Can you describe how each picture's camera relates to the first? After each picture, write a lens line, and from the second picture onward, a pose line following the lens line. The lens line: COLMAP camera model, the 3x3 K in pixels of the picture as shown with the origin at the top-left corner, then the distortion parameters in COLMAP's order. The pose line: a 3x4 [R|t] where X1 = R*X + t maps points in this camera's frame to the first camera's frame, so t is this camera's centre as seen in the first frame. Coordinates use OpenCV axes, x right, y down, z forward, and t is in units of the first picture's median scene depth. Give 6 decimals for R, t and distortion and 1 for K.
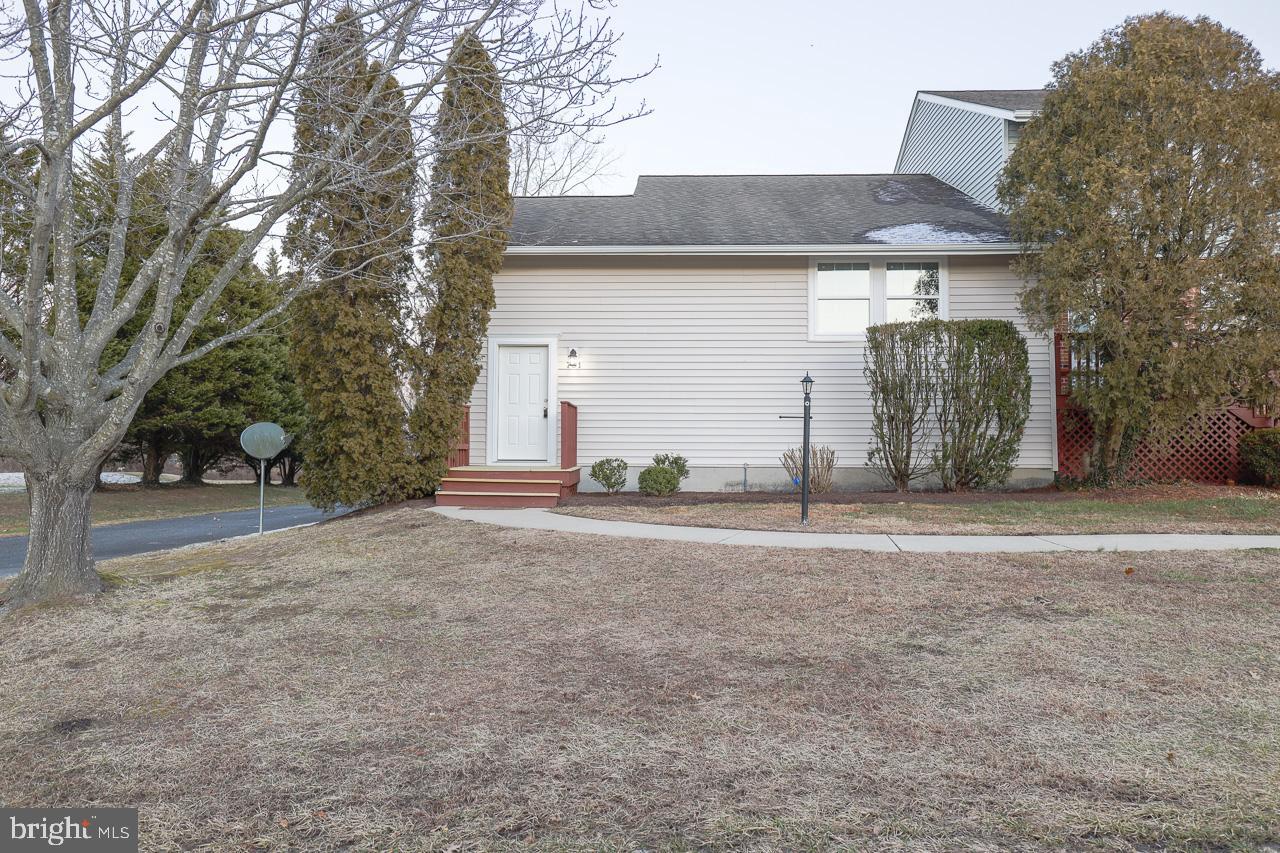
lens RADIAL K [[863.4, 0, 640.0], [0, 863.4, 426.5], [0, 0, 1]] dist [-0.000960, 0.000095]
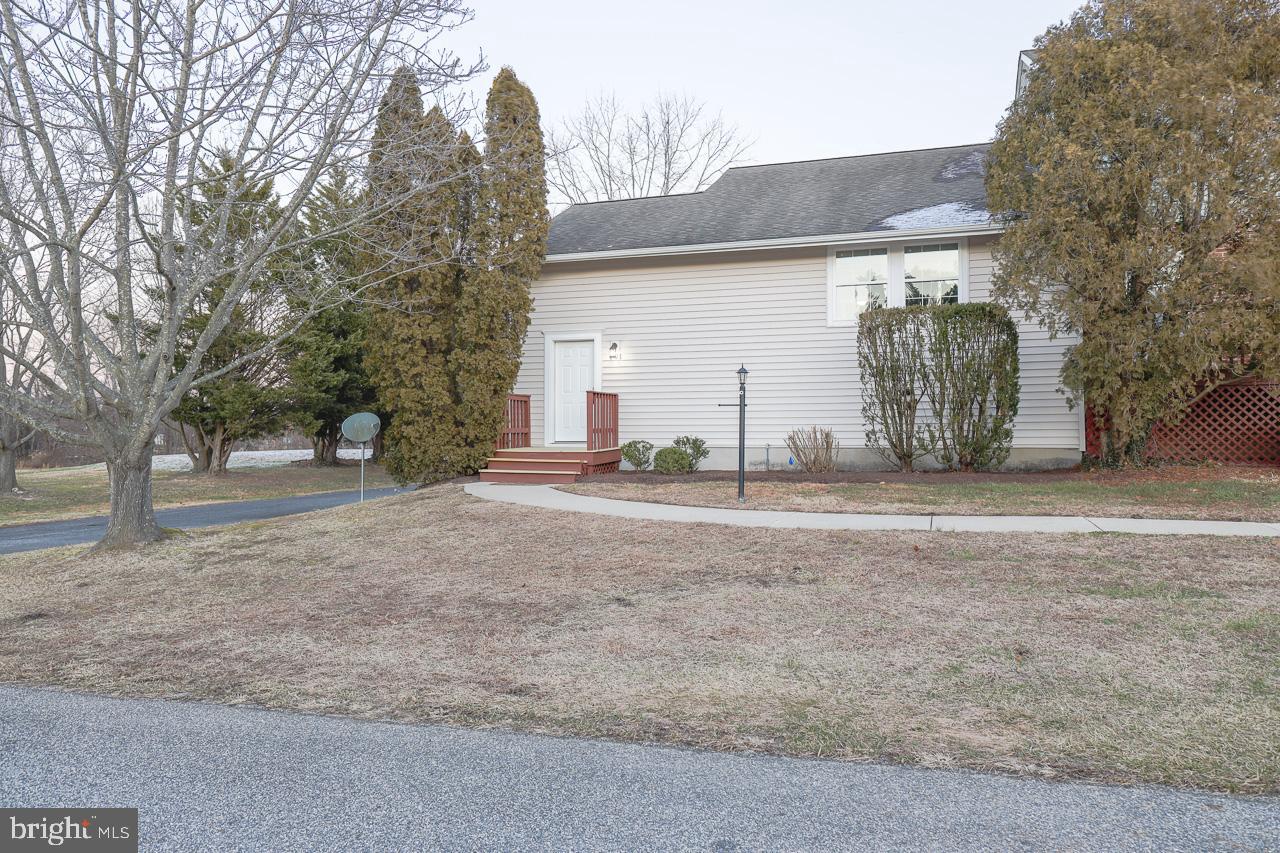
lens RADIAL K [[863.4, 0, 640.0], [0, 863.4, 426.5], [0, 0, 1]] dist [-0.000960, 0.000095]
pose [[0.961192, -0.008781, -0.275741, 0.279095], [0.017043, 0.999474, 0.027580, -0.011849], [0.275354, -0.031210, 0.960836, -0.074267]]
